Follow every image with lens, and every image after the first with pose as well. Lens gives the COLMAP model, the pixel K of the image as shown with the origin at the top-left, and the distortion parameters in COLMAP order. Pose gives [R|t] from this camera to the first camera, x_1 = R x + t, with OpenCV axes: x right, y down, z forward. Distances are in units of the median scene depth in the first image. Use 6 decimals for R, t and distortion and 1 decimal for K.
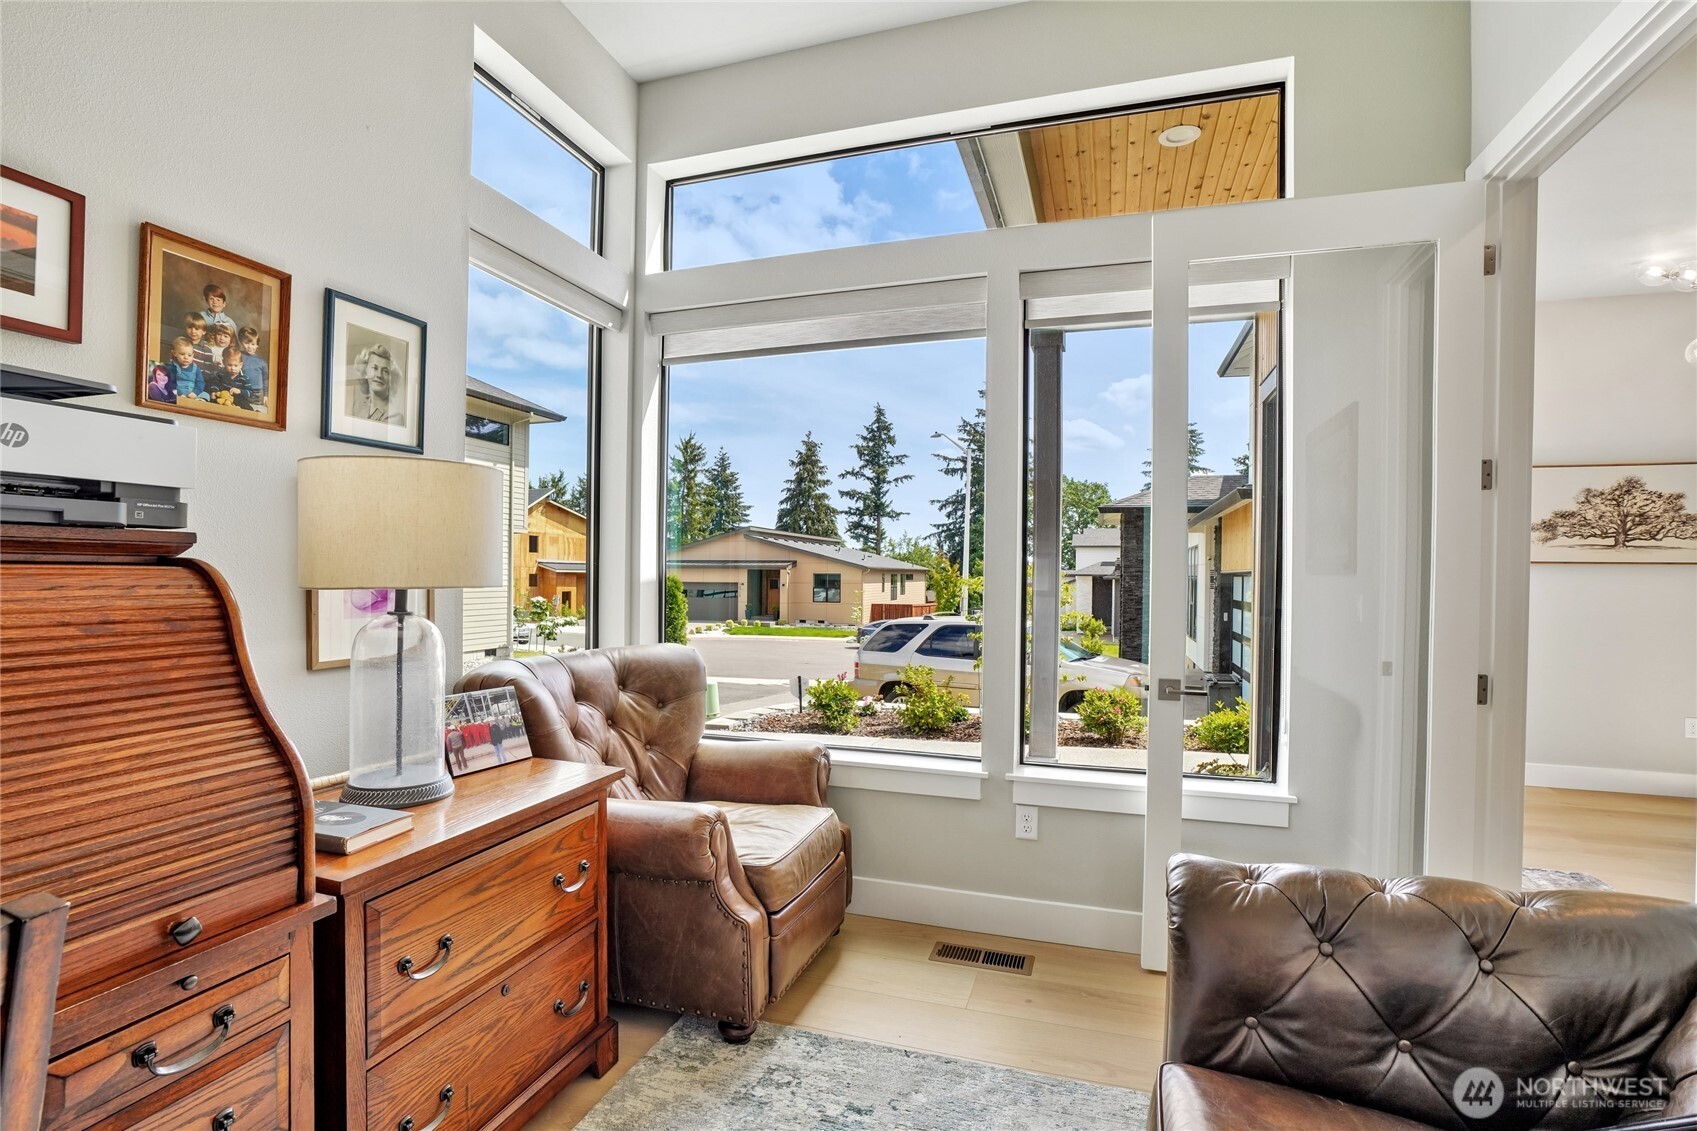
lens RADIAL K [[793.3, 0, 847.8], [0, 793.3, 584.3], [0, 0, 1]] dist [-0.073619, 0.025974]
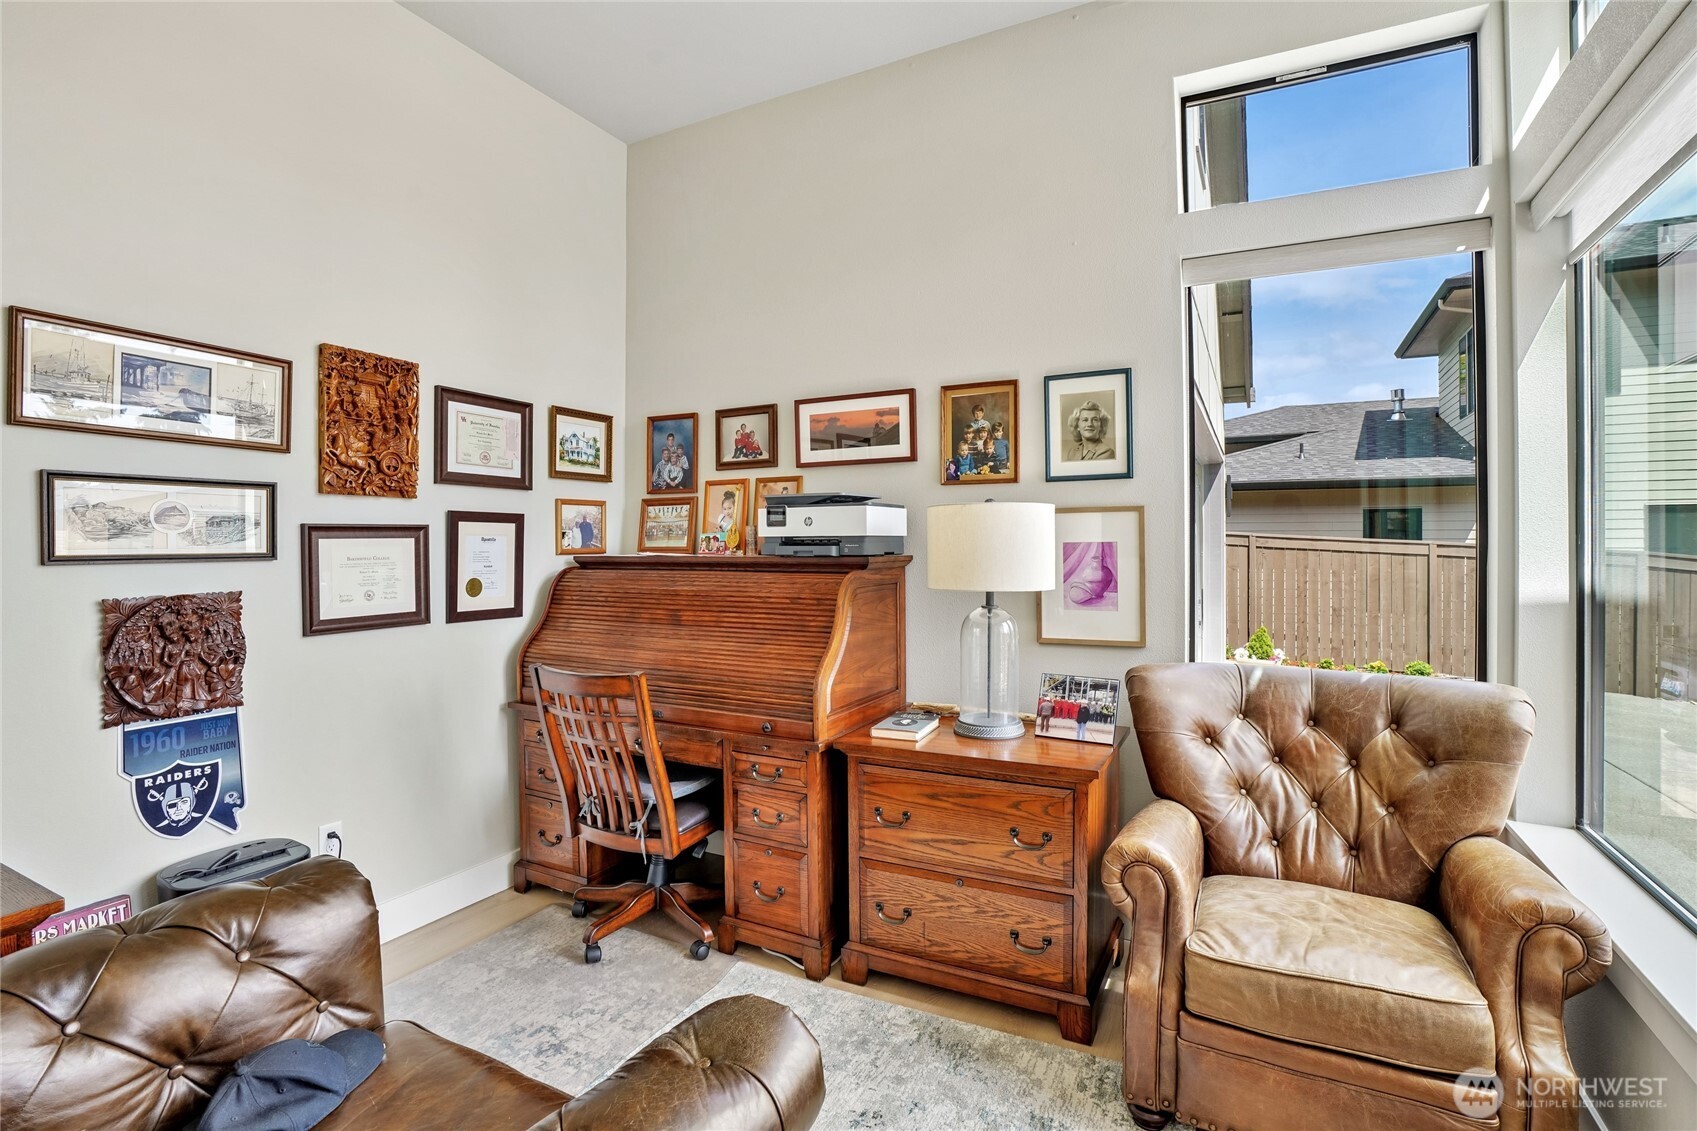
lens RADIAL K [[798.4, 0, 849.2], [0, 798.4, 554.2], [0, 0, 1]] dist [-0.068170, 0.026355]
pose [[-0.159398, 0.004429, -0.987205, 0.919785], [-0.009006, 0.999942, 0.005940, -0.066143], [0.987173, 0.009837, -0.159348, 0.959126]]
